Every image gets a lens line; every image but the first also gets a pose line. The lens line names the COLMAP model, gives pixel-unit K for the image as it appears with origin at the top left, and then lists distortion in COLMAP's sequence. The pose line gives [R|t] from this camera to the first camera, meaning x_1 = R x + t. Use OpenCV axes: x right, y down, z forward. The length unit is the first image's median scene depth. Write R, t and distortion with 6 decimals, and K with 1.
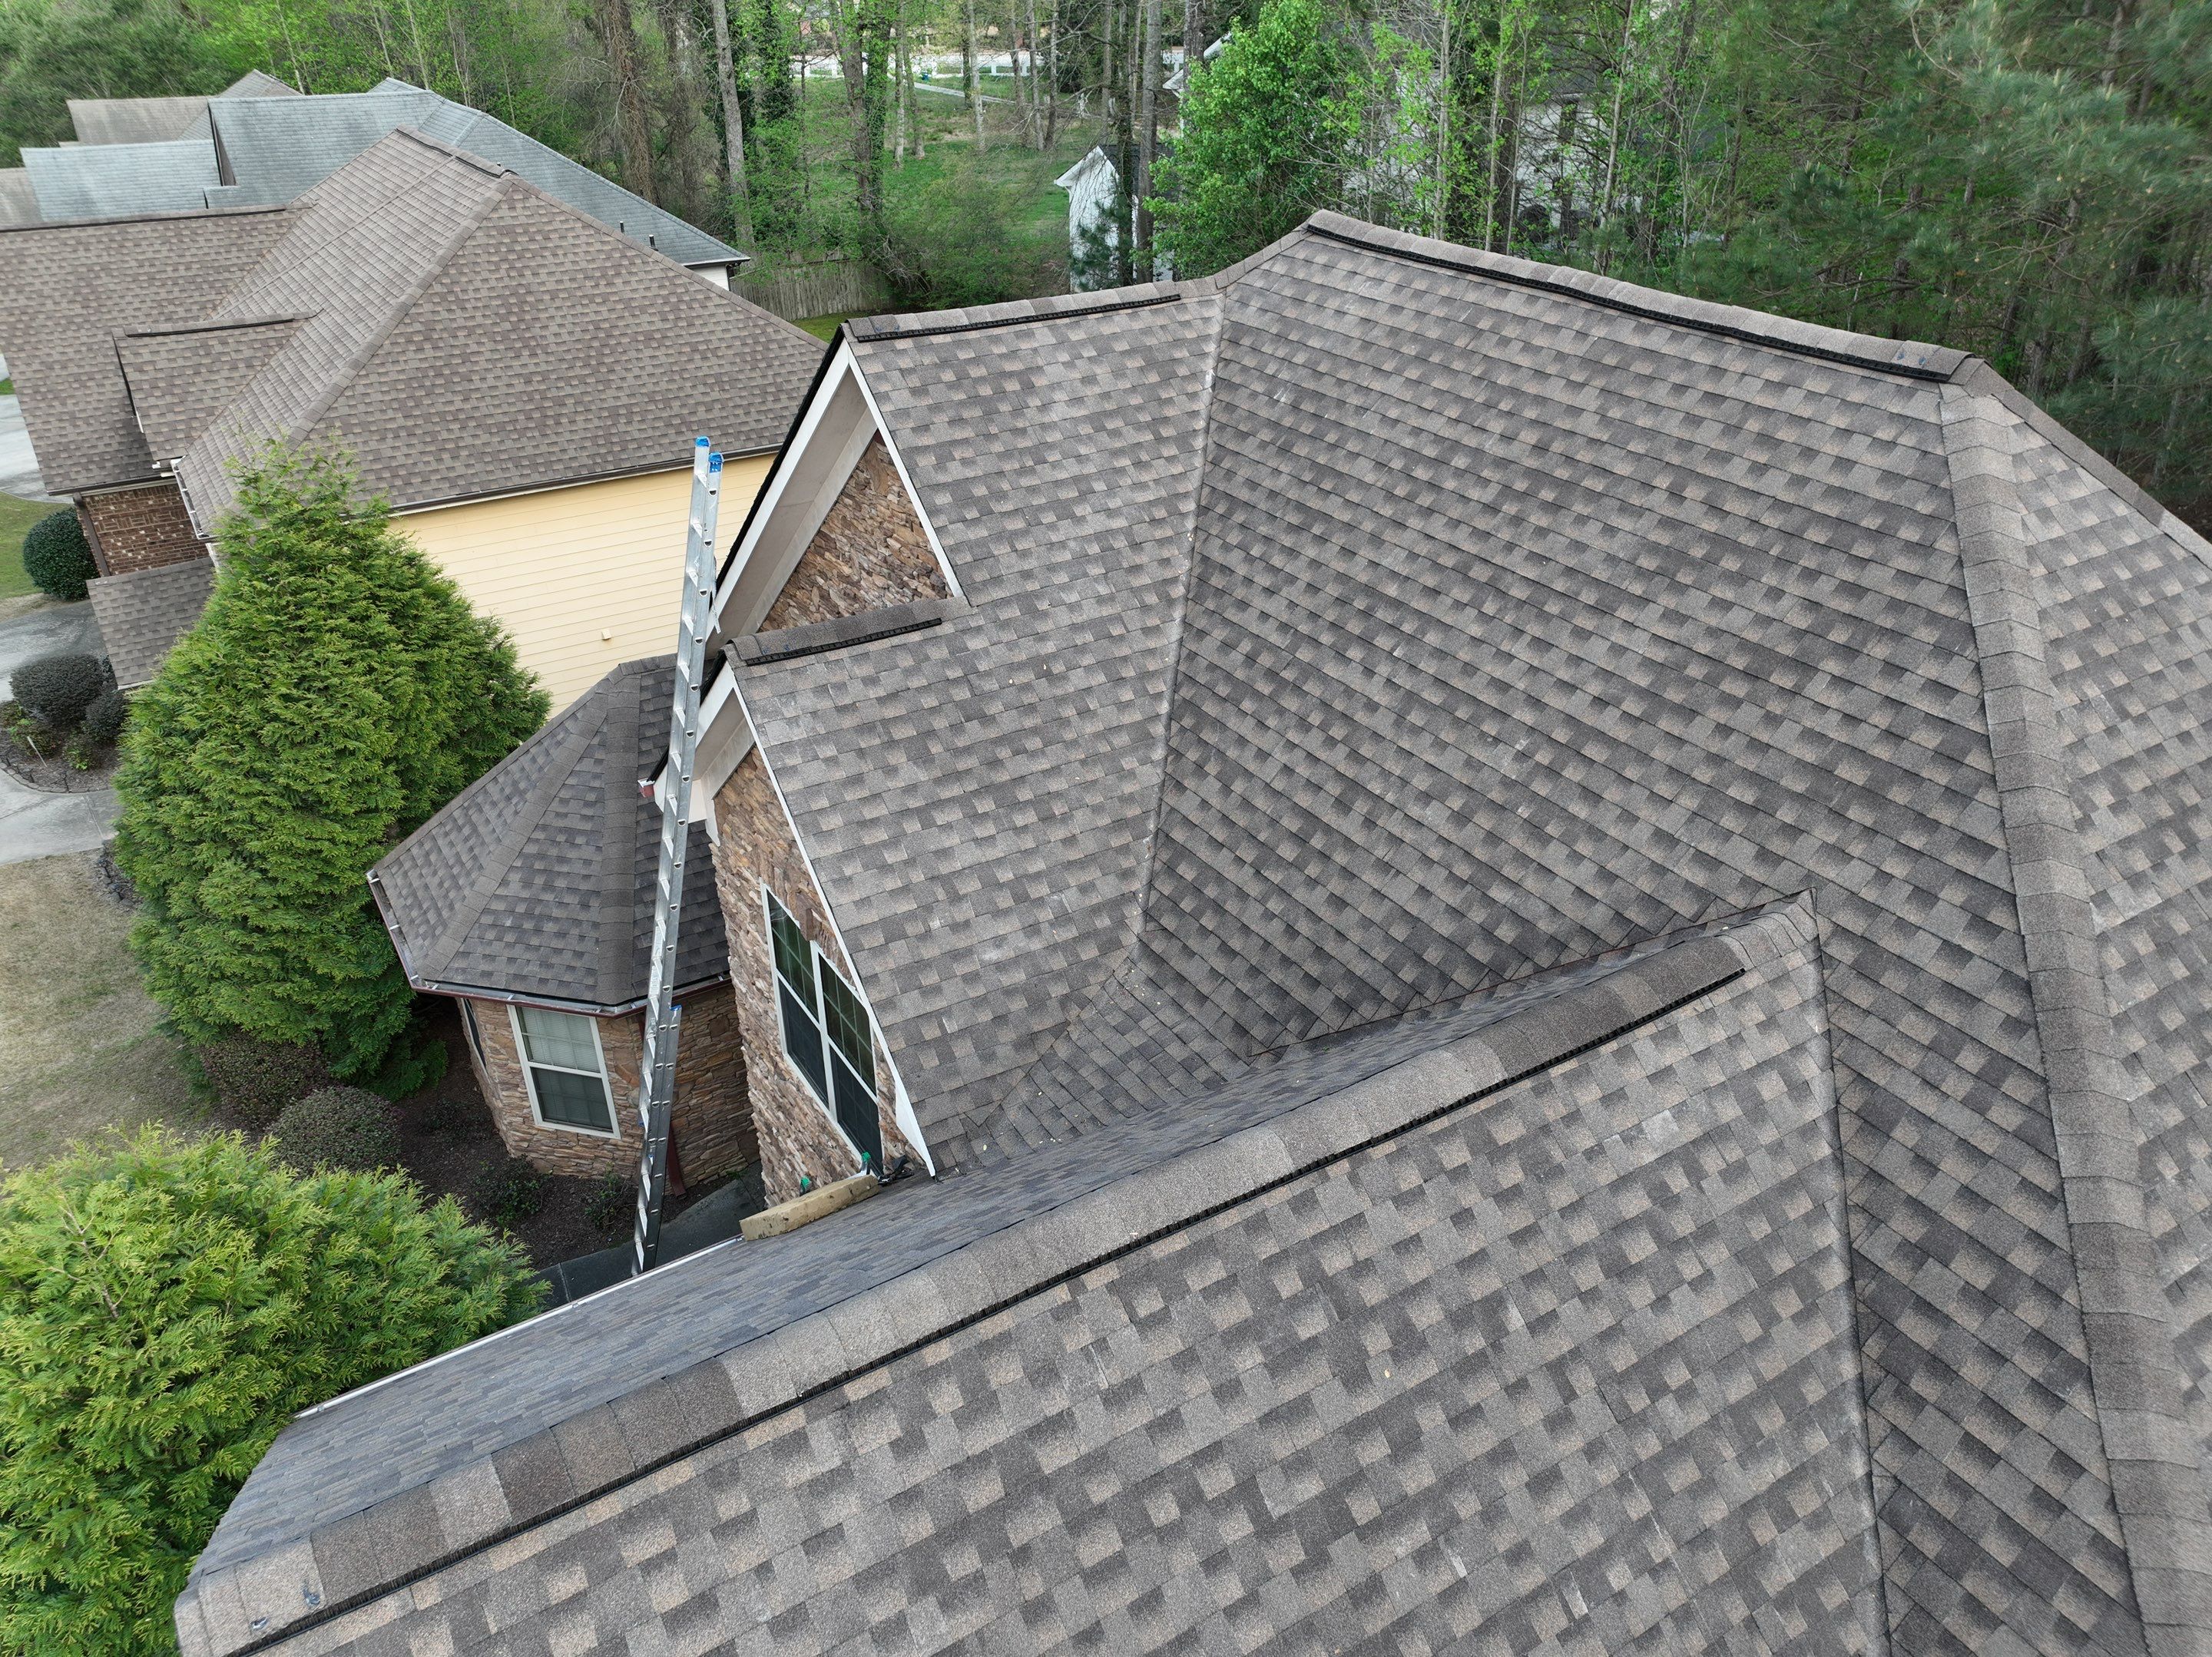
lens RADIAL K [[1590.0, 0, 1117.5], [0, 1590.0, 826.6], [0, 0, 1]] dist [0.005551, 0.018144]
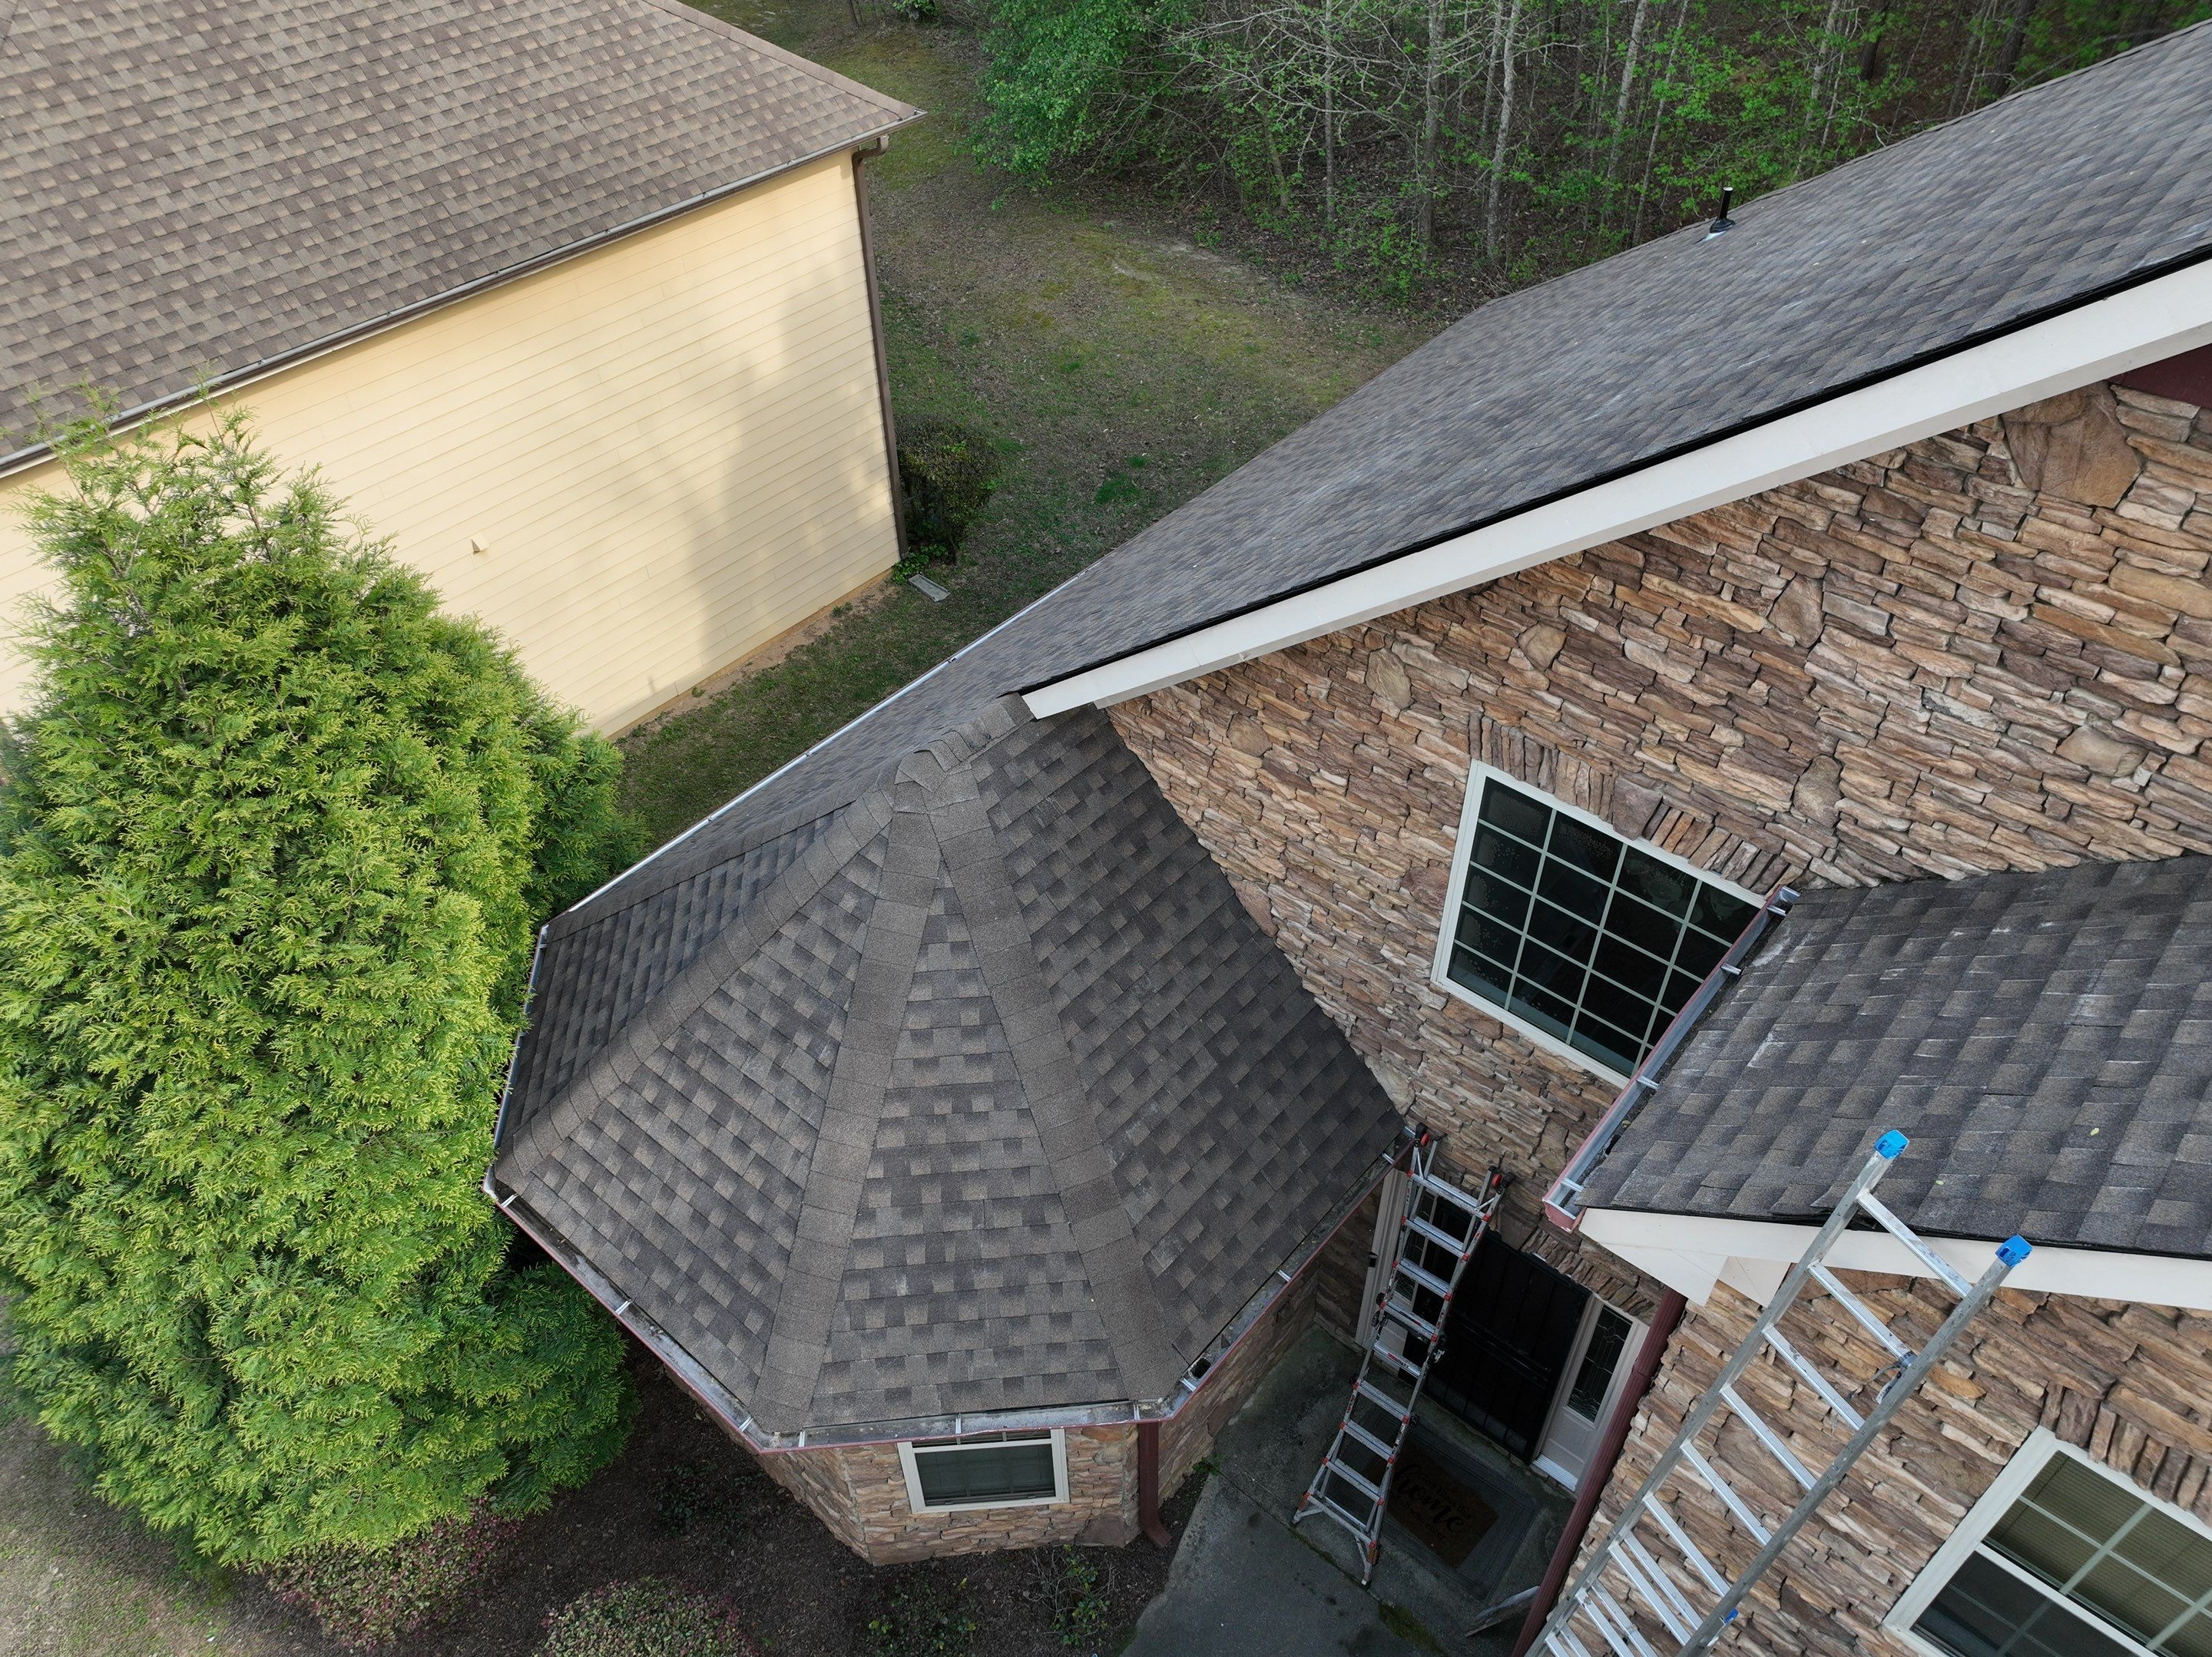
lens RADIAL K [[1590.0, 0, 1123.2], [0, 1590.0, 826.5], [0, 0, 1]] dist [0.005551, 0.018144]
pose [[0.952213, -0.210177, 0.221623, -0.646447], [0.154970, 0.957715, 0.242417, -0.340719], [-0.263203, -0.196488, 0.944519, 0.811702]]
